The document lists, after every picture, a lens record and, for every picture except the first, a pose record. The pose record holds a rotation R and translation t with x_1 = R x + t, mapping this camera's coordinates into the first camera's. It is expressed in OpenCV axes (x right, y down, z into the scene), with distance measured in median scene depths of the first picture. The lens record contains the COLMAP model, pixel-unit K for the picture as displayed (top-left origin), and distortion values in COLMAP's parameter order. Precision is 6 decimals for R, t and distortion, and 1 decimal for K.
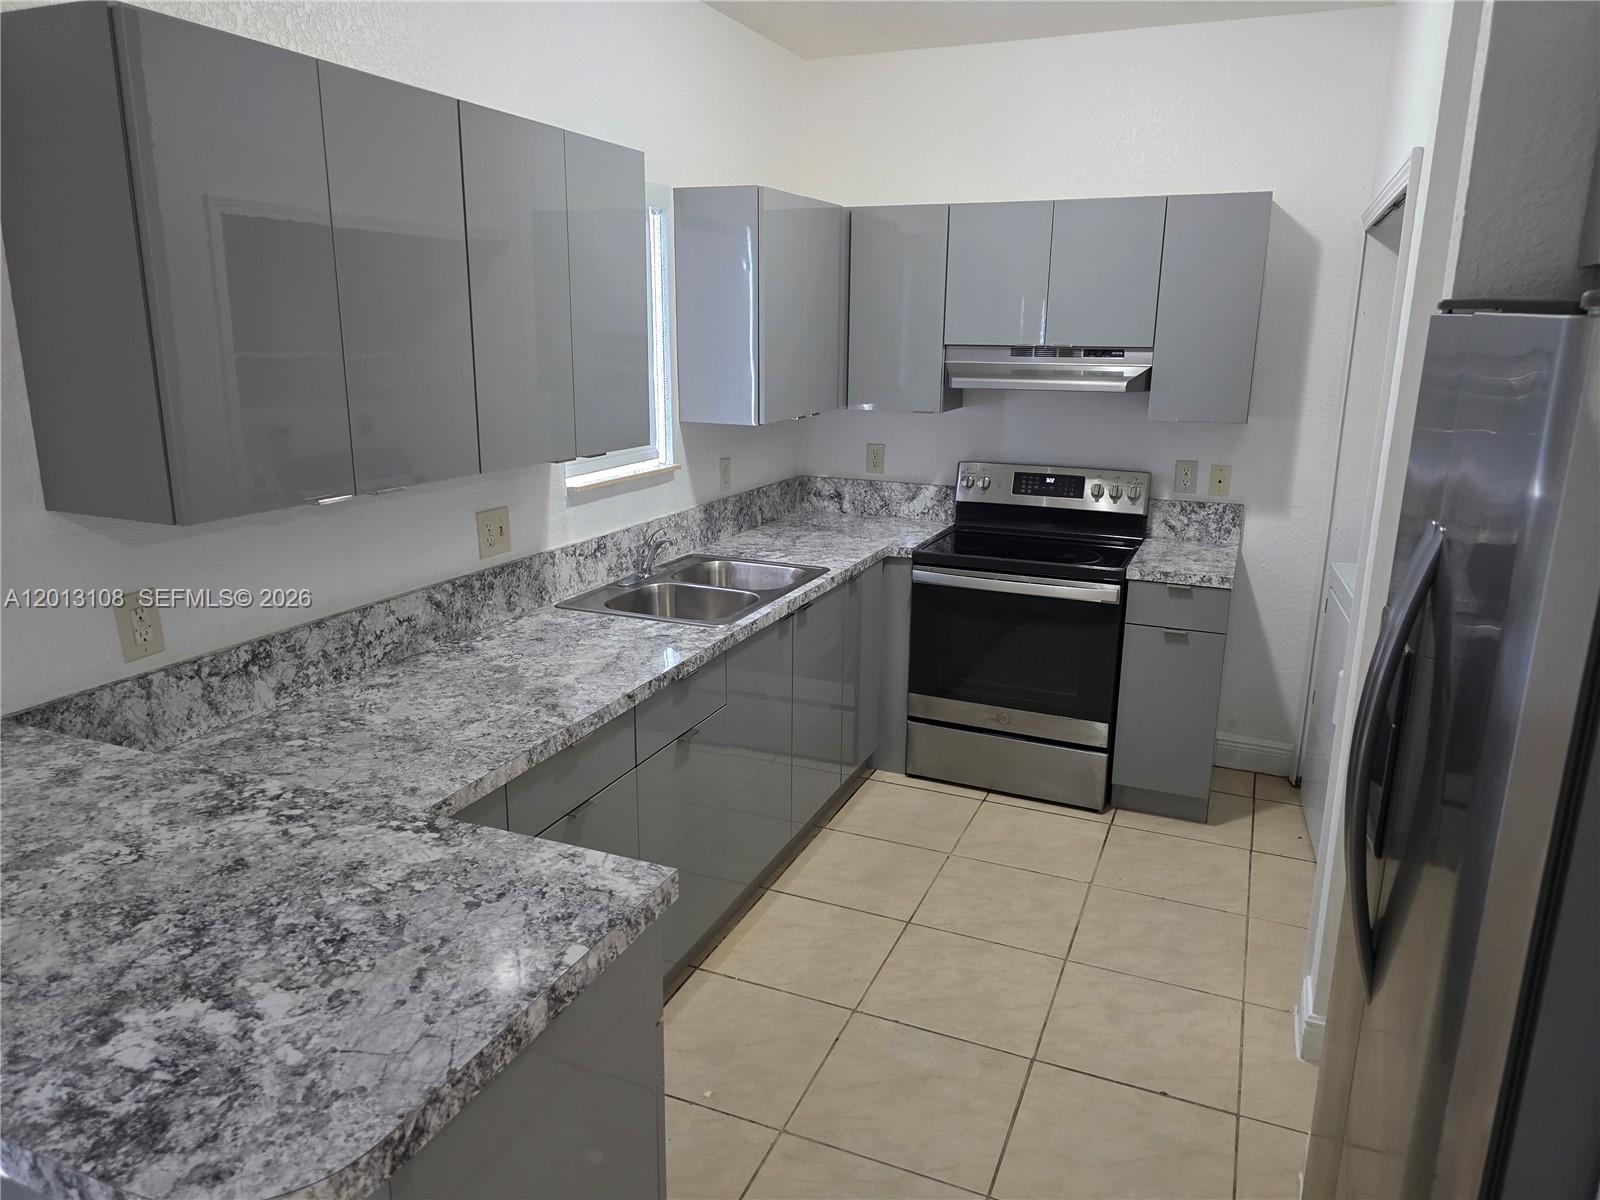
lens RADIAL K [[1061.0, 0, 831.4], [0, 1061.0, 639.6], [0, 0, 1]] dist [0.100581, -0.094644]
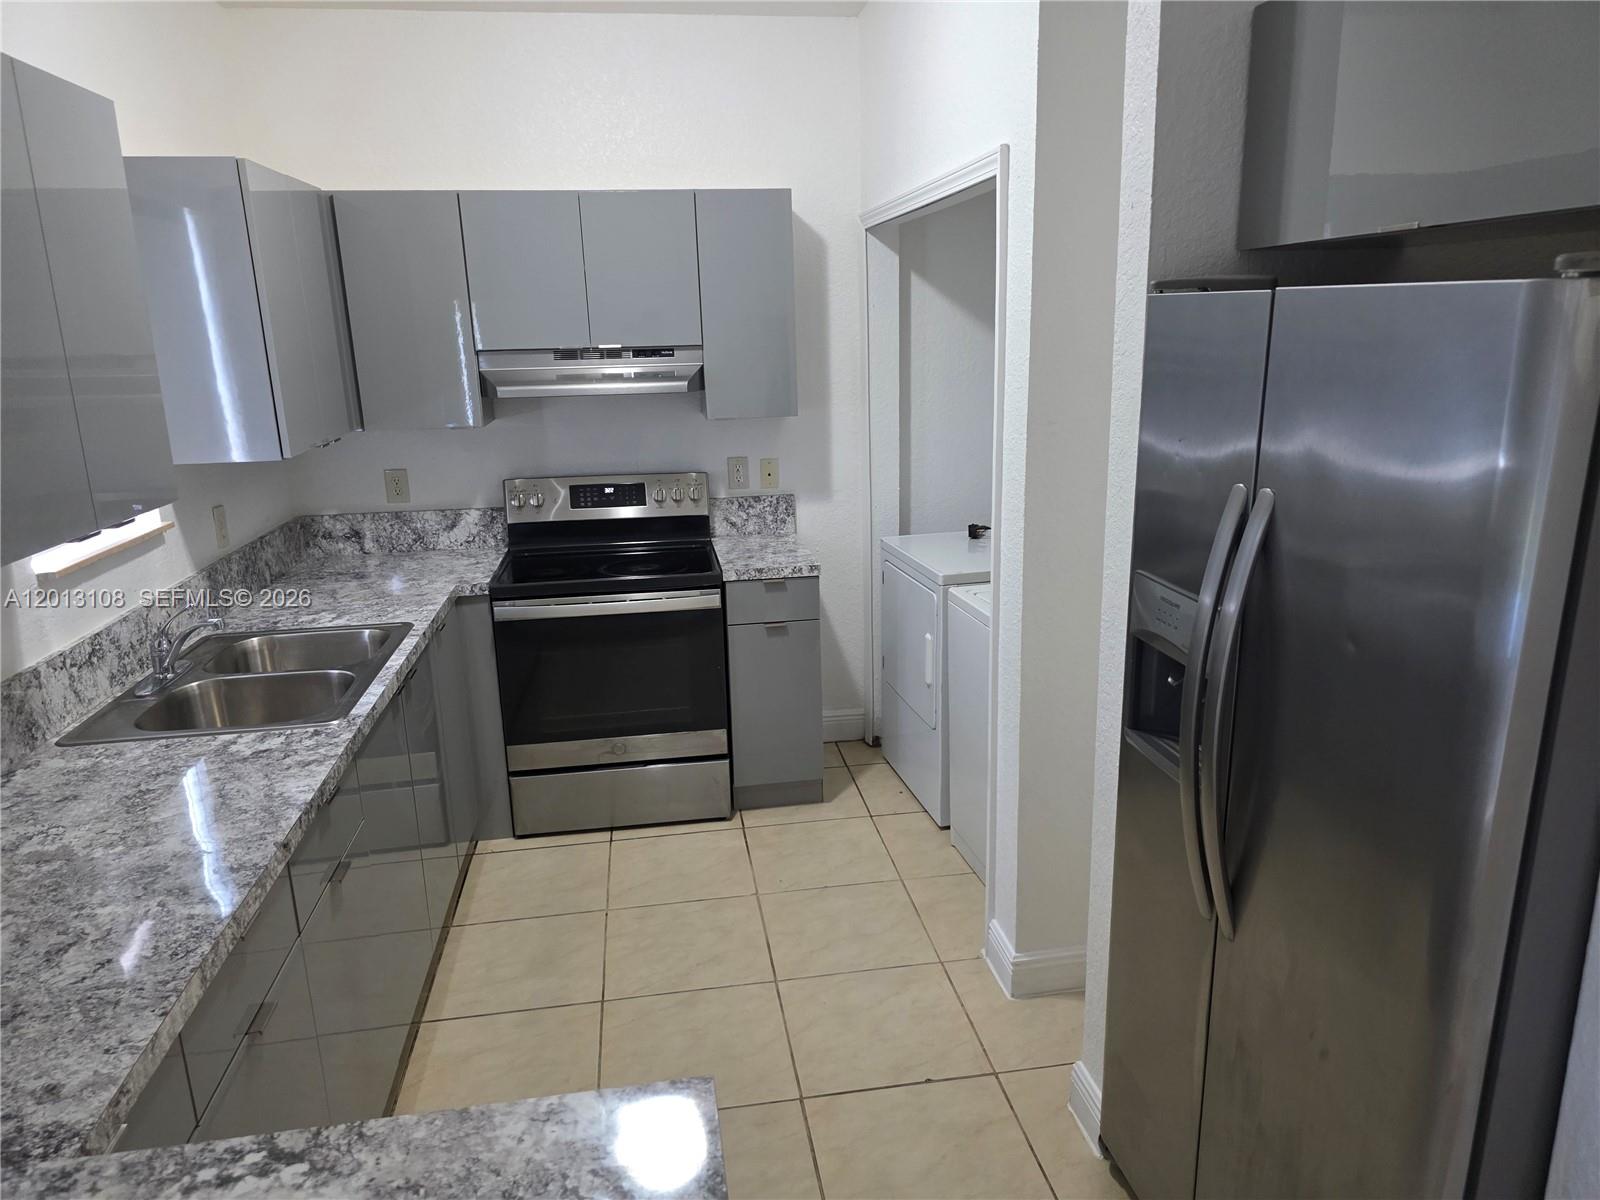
lens RADIAL K [[1061.0, 0, 831.4], [0, 1061.0, 639.6], [0, 0, 1]] dist [0.100581, -0.094644]
pose [[0.856848, -0.180910, 0.482786, -0.118639], [0.182096, 0.982256, 0.044889, -0.029341], [-0.482340, 0.049450, 0.874587, 0.098235]]
